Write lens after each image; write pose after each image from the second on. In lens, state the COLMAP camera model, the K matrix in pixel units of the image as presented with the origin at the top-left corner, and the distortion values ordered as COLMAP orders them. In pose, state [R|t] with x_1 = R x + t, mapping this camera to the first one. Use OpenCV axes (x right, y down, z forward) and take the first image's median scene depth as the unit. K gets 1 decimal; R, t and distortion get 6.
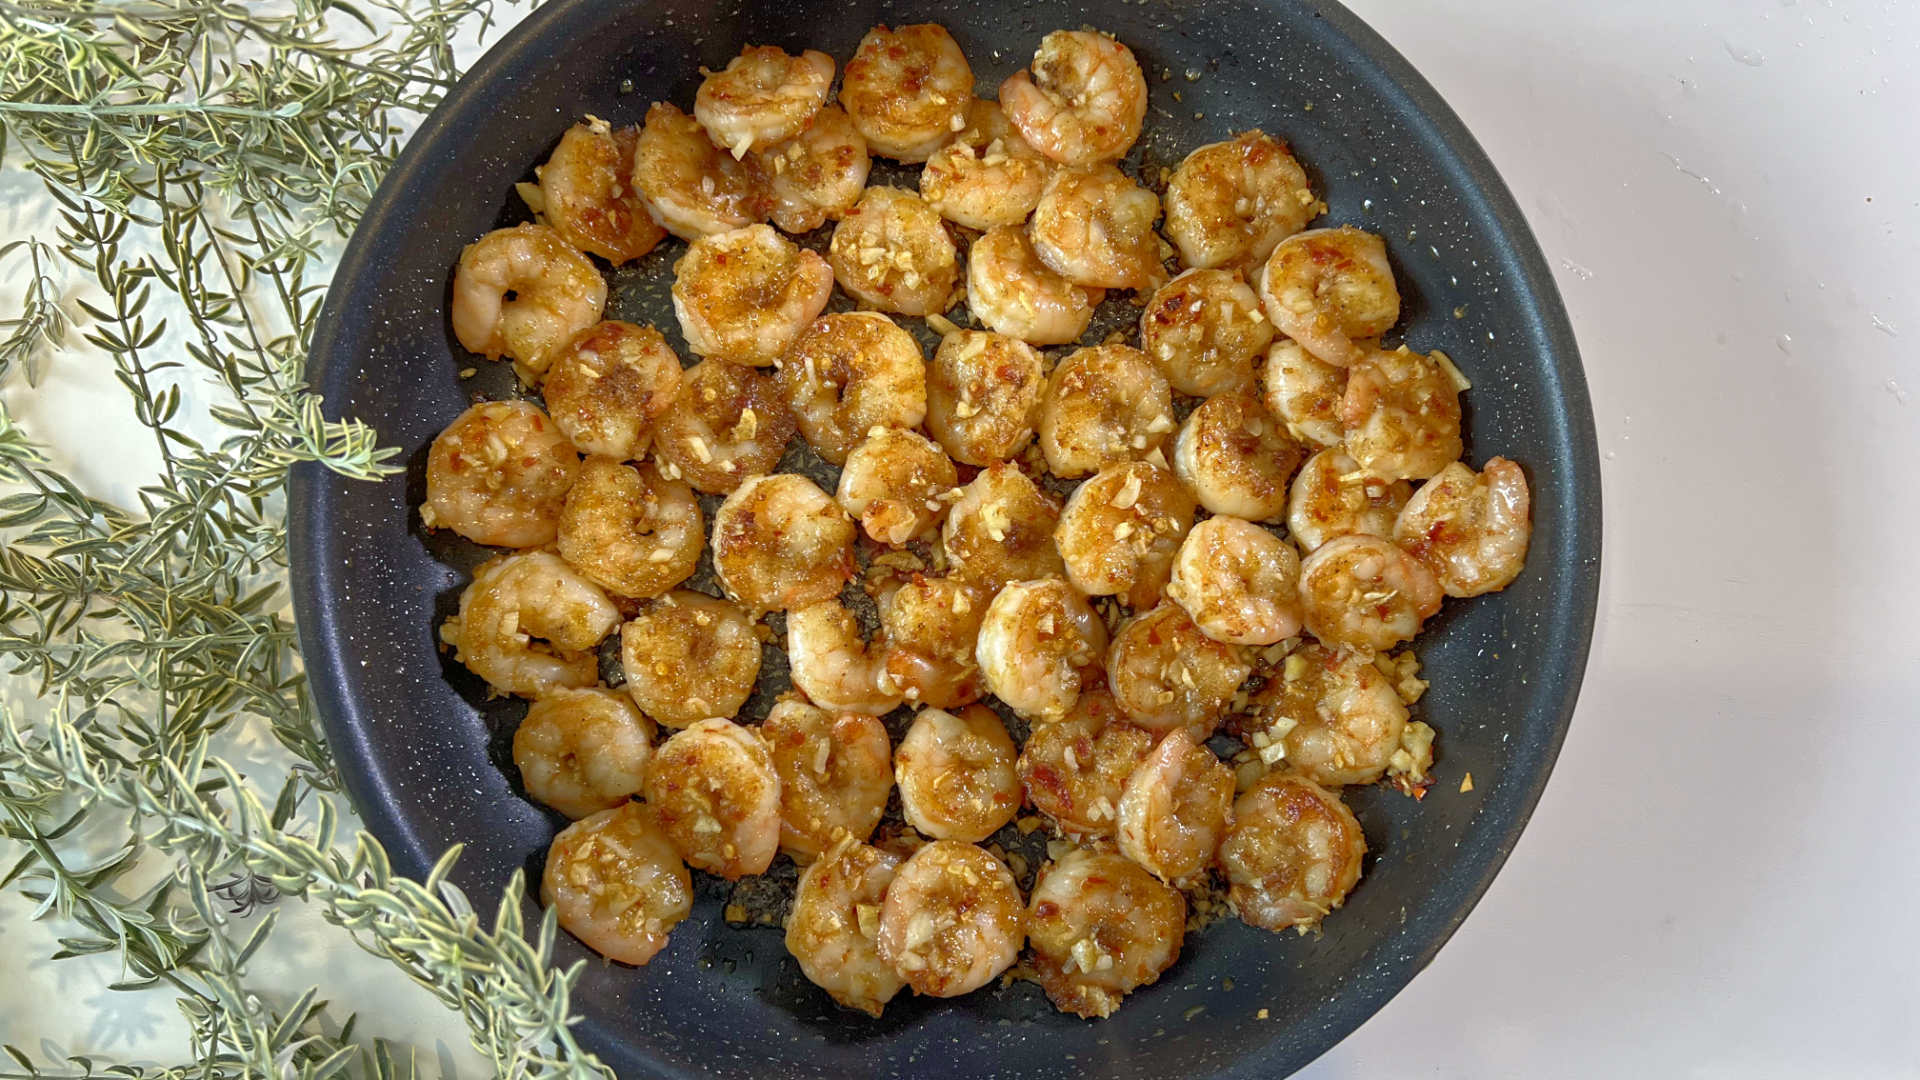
lens RADIAL K [[1499.9, 0, 960.0], [0, 1499.9, 540.0], [0, 0, 1]] dist [-0.003115, -0.002286]
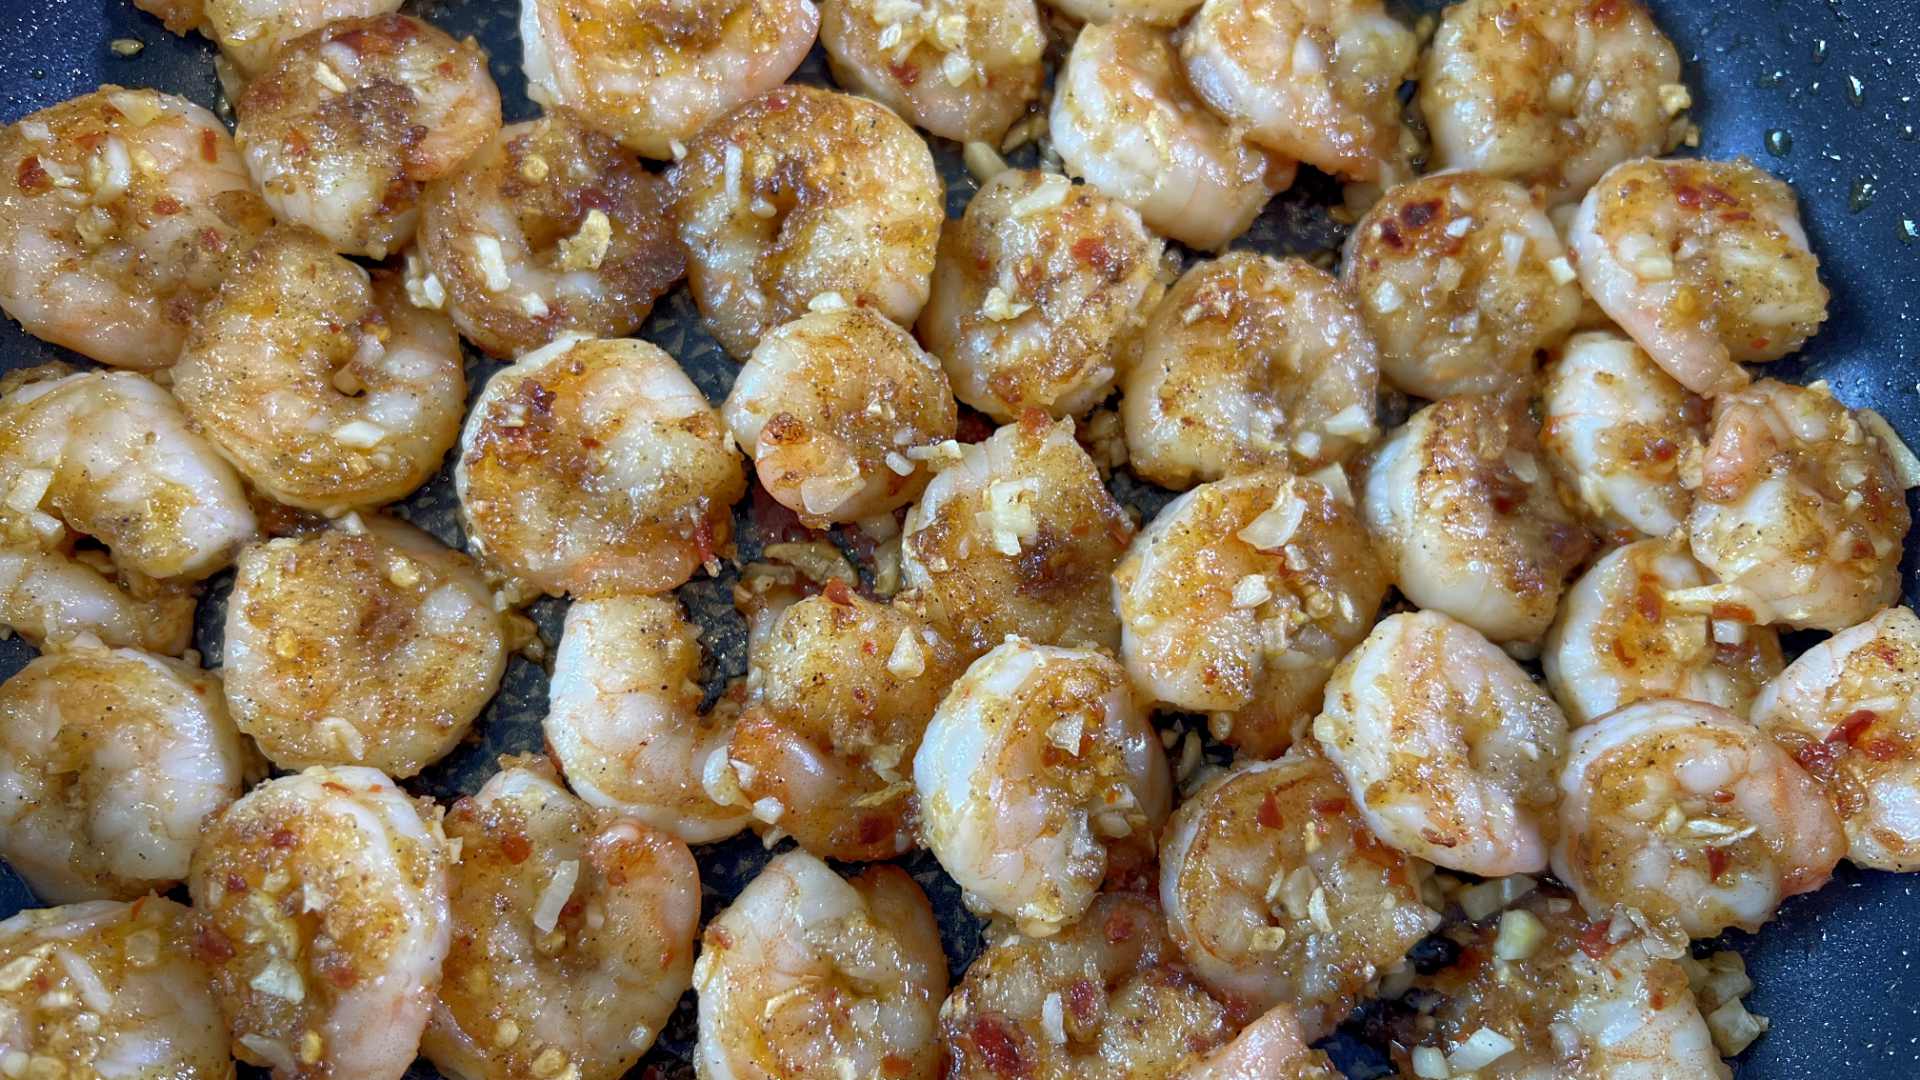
lens RADIAL K [[1548.2, 0, 952.2], [0, 1548.2, 541.7], [0, 0, 1]] dist [-0.042756, -0.007093]
pose [[0.973725, 0.227693, -0.003964, 0.008058], [-0.226394, 0.965999, -0.124867, 0.065115], [-0.024602, 0.122484, 0.992166, 0.477316]]
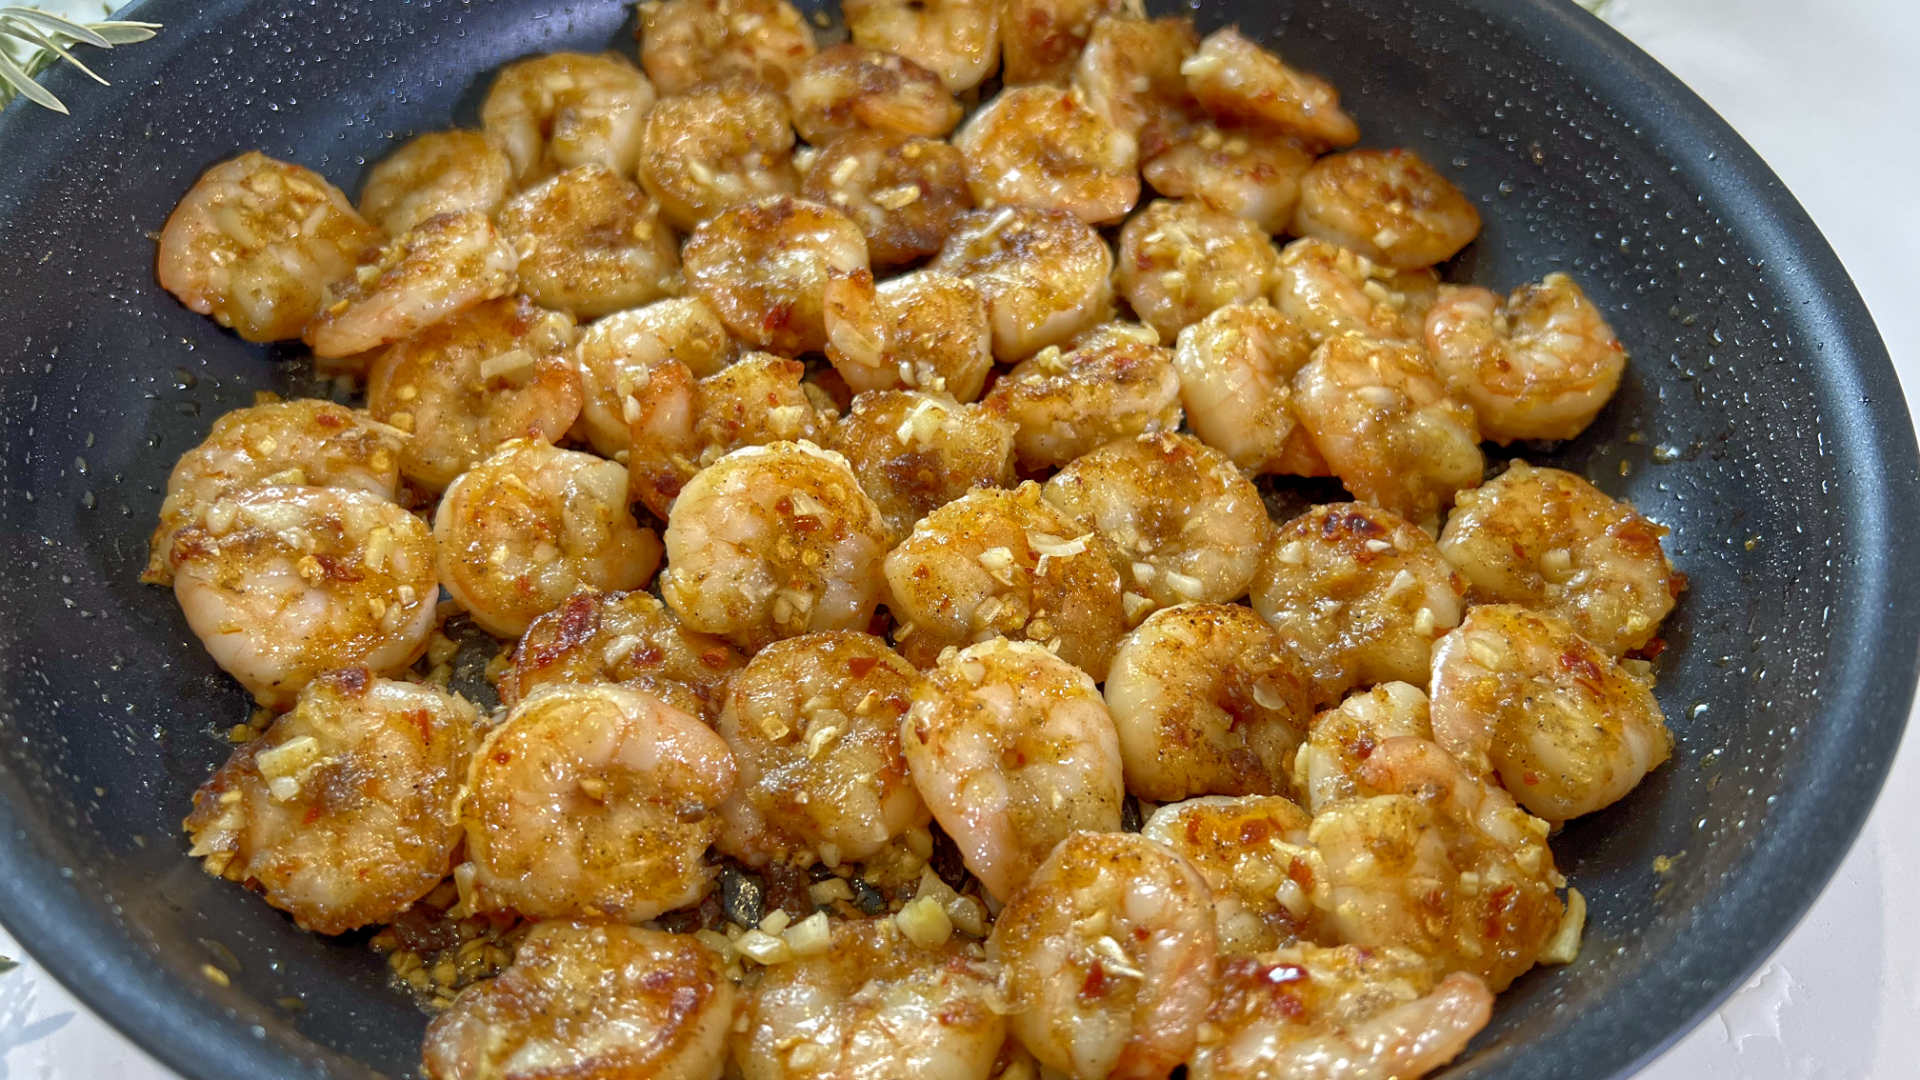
lens RADIAL K [[1499.9, 0, 960.0], [0, 1499.9, 540.0], [0, 0, 1]] dist [-0.003115, -0.002286]
pose [[0.448883, 0.691239, -0.566298, 0.439751], [-0.891113, 0.393429, -0.226122, 0.142116], [0.066493, 0.606138, 0.792575, 0.499793]]
